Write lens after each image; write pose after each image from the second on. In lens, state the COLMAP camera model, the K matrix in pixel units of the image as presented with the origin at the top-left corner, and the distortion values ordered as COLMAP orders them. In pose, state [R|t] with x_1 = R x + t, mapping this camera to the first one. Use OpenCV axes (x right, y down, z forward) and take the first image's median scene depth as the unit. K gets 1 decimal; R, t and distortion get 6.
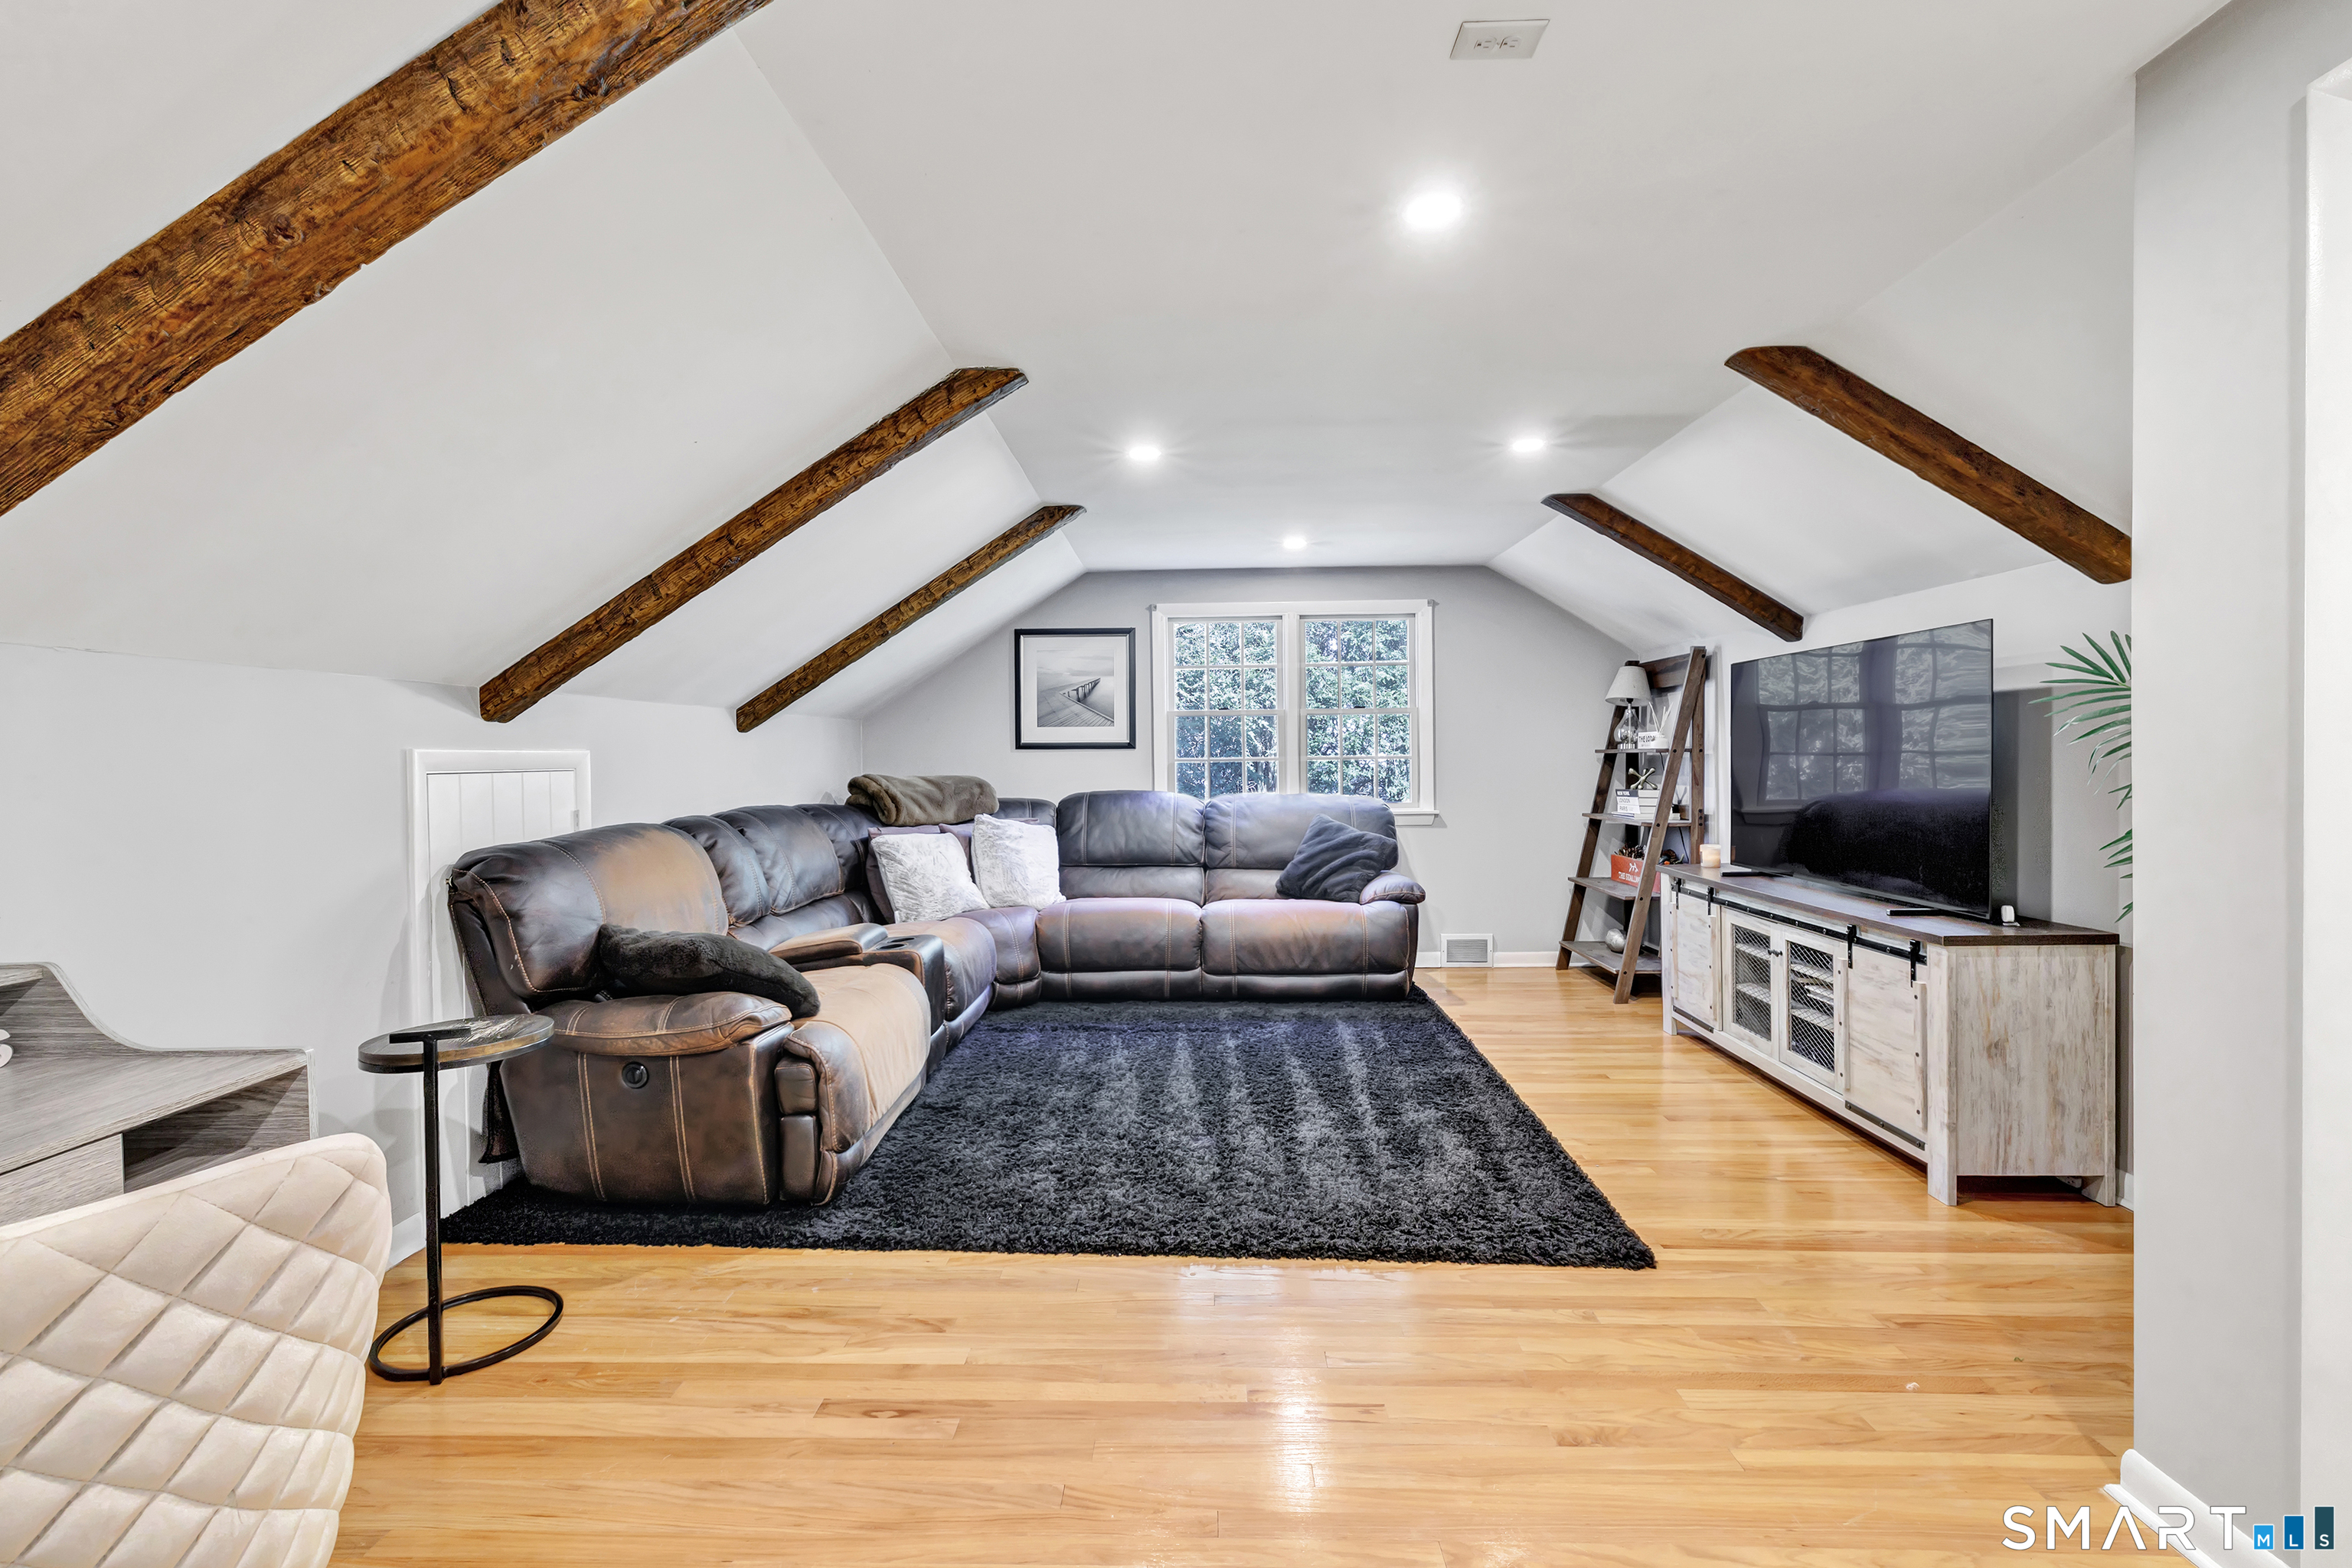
lens RADIAL K [[1061.8, 0, 1176.8], [0, 1061.8, 773.7], [0, 0, 1]] dist [-0.004859, 0.004370]
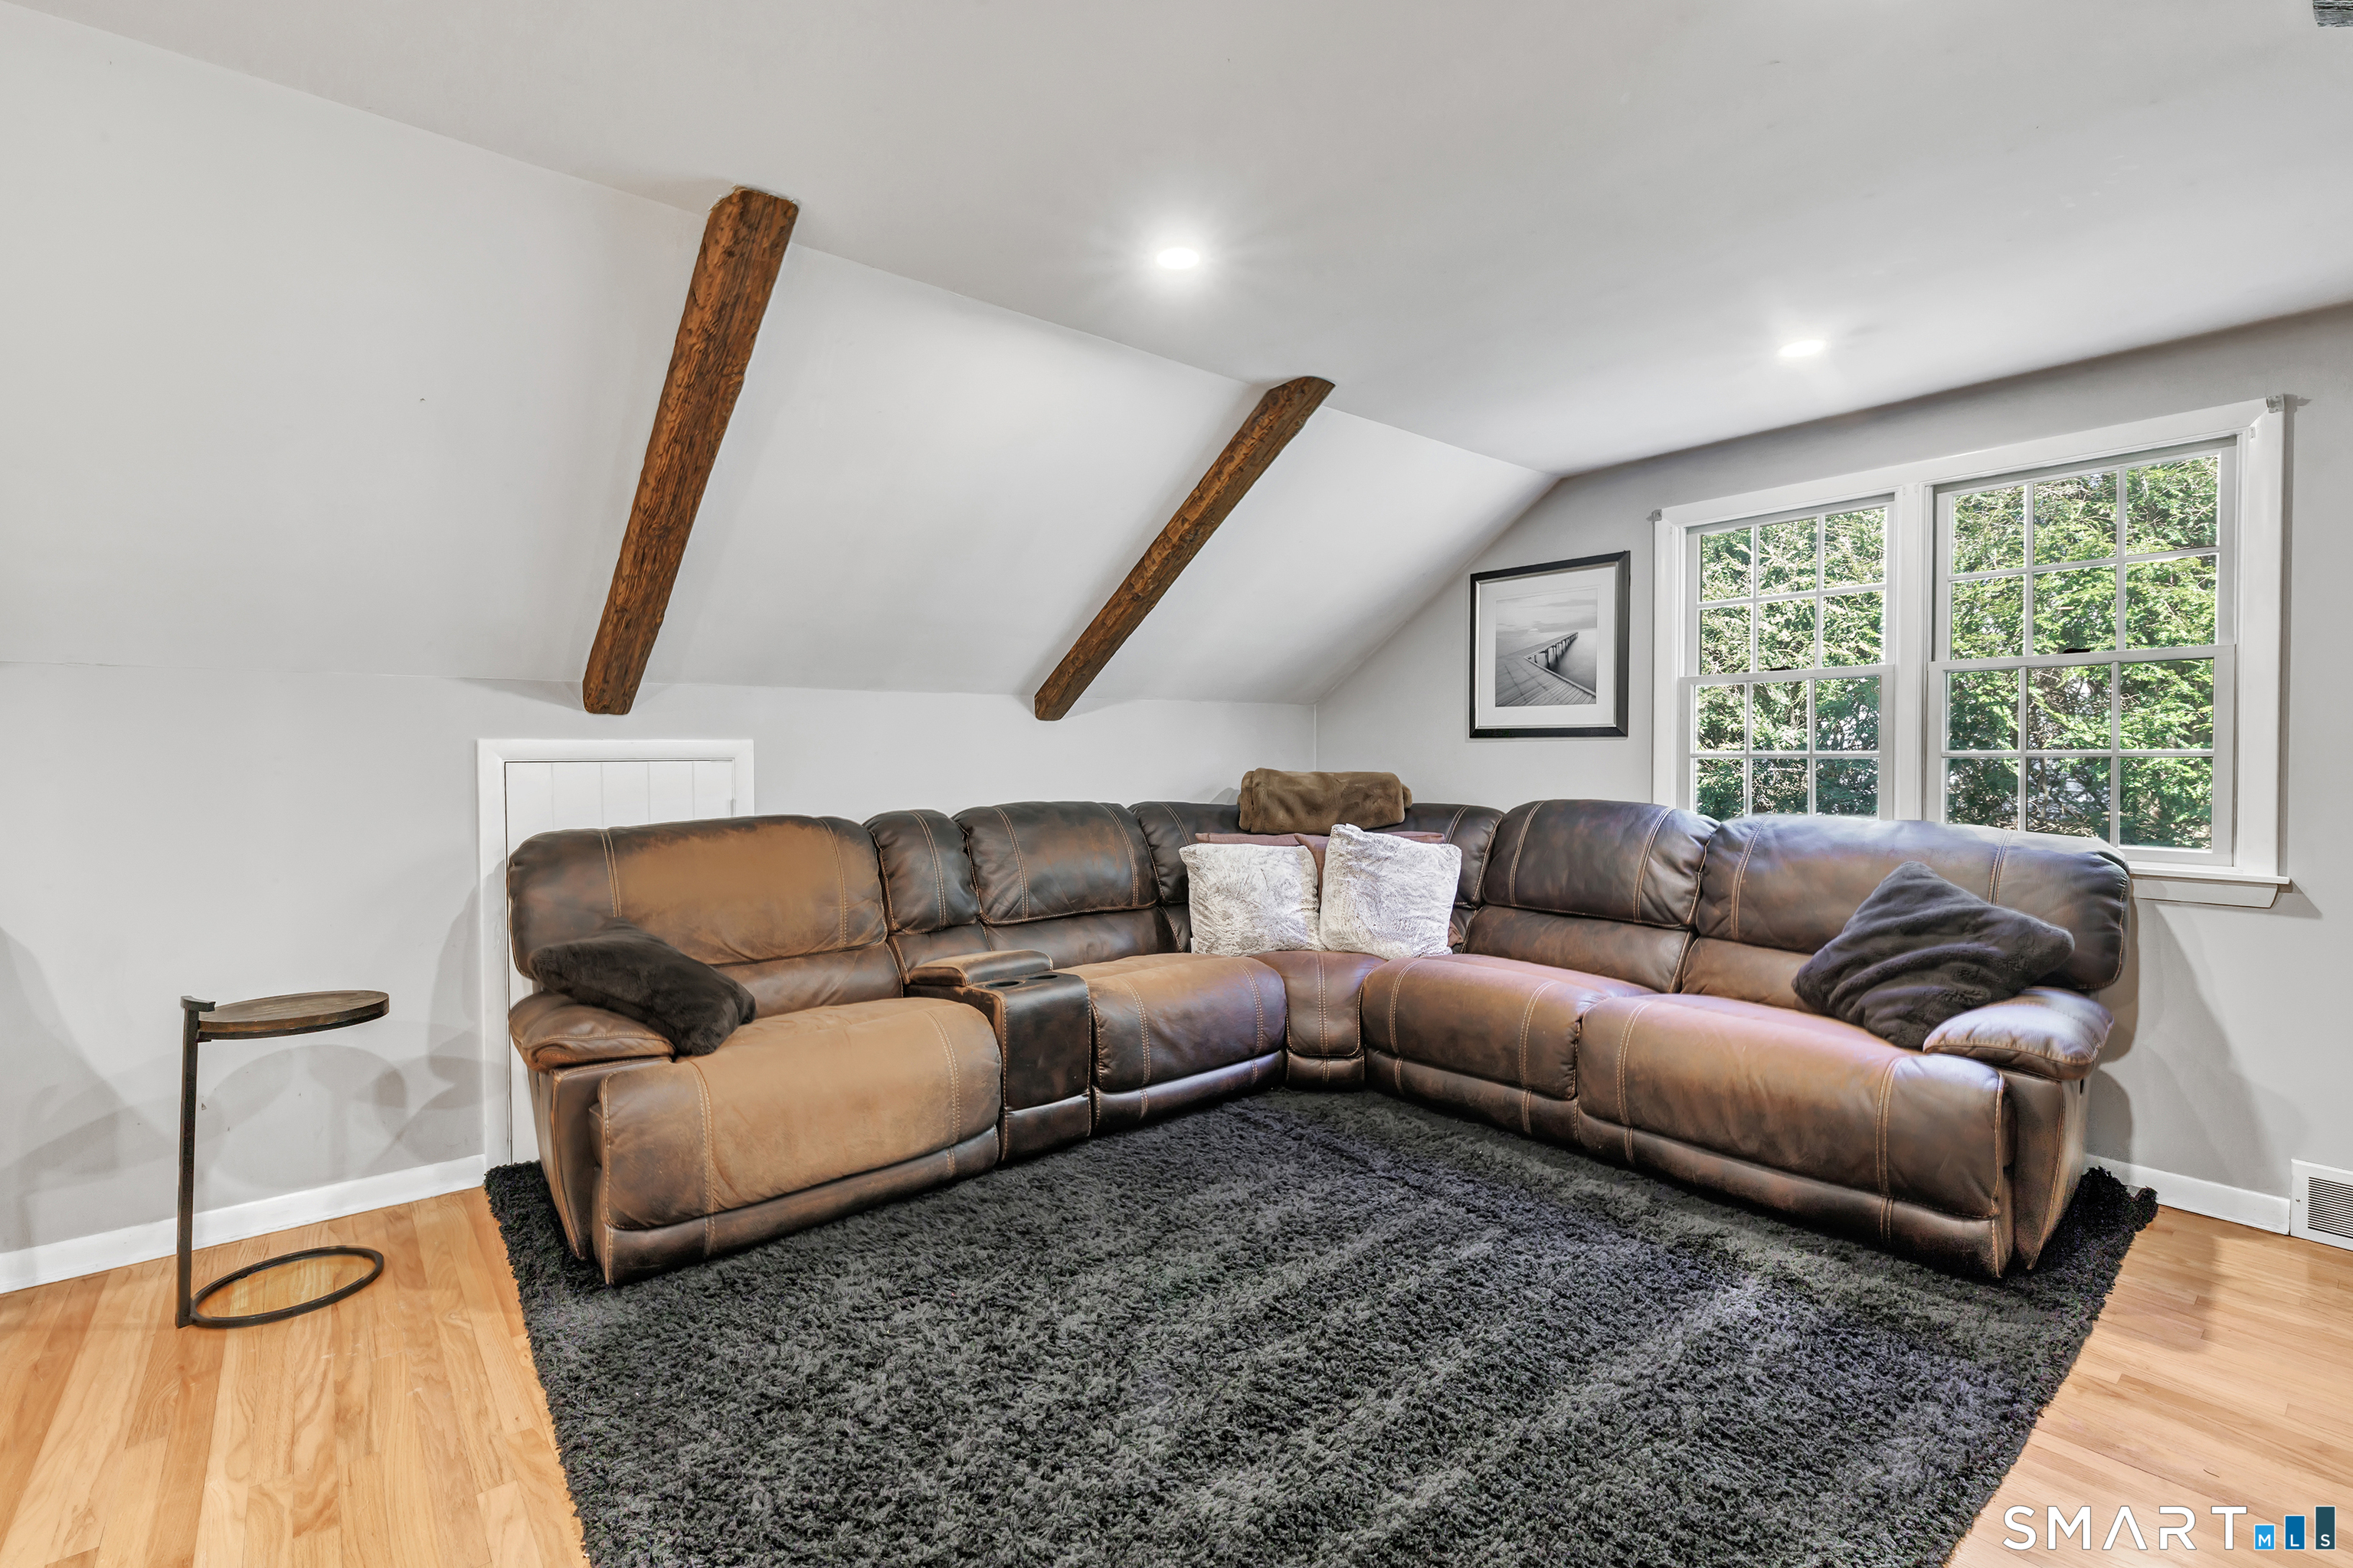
lens RADIAL K [[1062.3, 0, 1177.7], [0, 1062.3, 769.3], [0, 0, 1]] dist [-0.004859, 0.004370]
pose [[0.660444, 0.020206, -0.750603, 0.292875], [-0.015035, 0.999793, 0.013684, -0.008853], [0.750724, 0.002248, 0.660612, 0.394280]]
